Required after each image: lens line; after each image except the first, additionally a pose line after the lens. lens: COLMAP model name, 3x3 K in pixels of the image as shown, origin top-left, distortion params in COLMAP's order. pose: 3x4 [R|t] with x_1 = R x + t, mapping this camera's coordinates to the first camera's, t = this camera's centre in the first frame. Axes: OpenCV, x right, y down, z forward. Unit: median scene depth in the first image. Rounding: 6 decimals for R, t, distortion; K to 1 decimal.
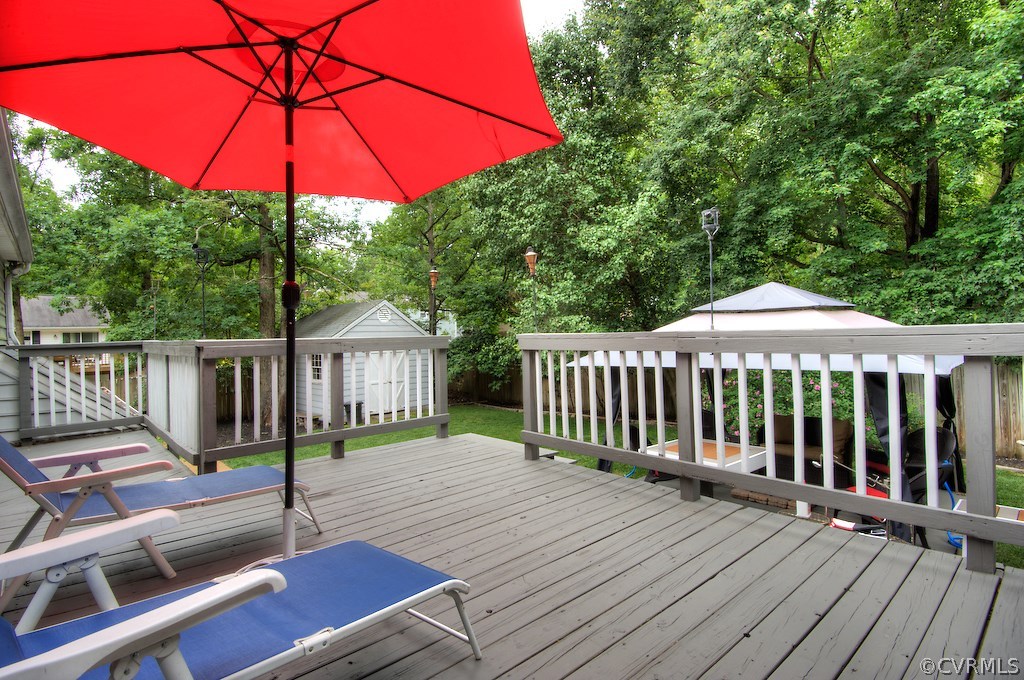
lens RADIAL K [[507.3, 0, 504.5], [0, 507.3, 333.5], [0, 0, 1]] dist [0.014084, -0.014941]
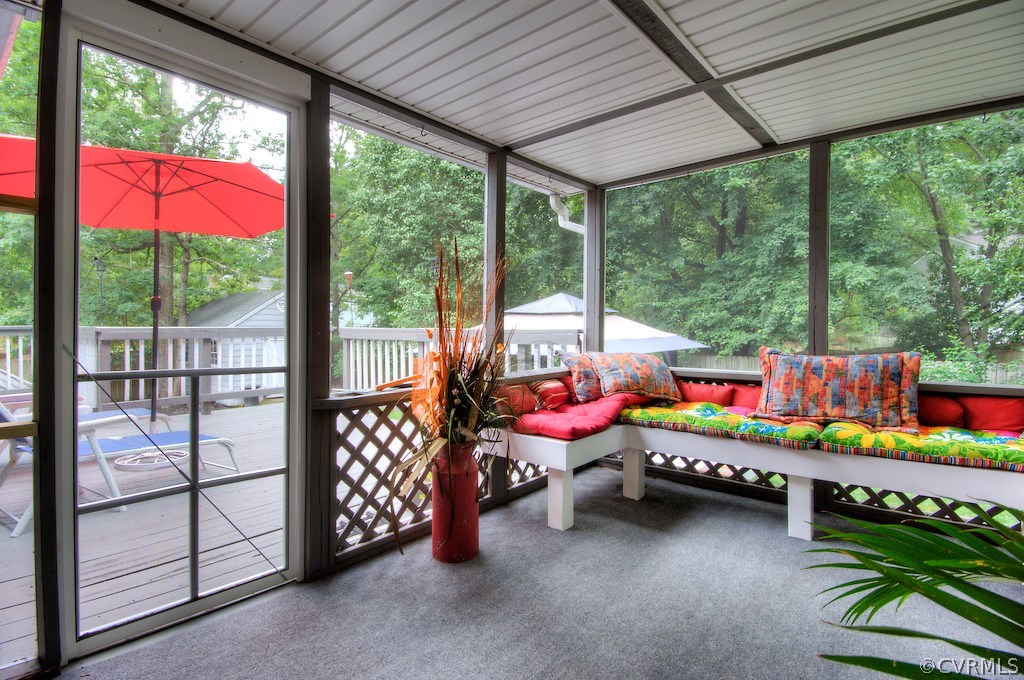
lens RADIAL K [[507.3, 0, 511.0], [0, 507.3, 335.3], [0, 0, 1]] dist [0.014084, -0.014941]
pose [[0.988673, 0.018957, 0.148882, 0.108947], [-0.022248, 0.999543, 0.020468, -0.006489], [-0.148426, -0.023549, 0.988643, -0.190356]]
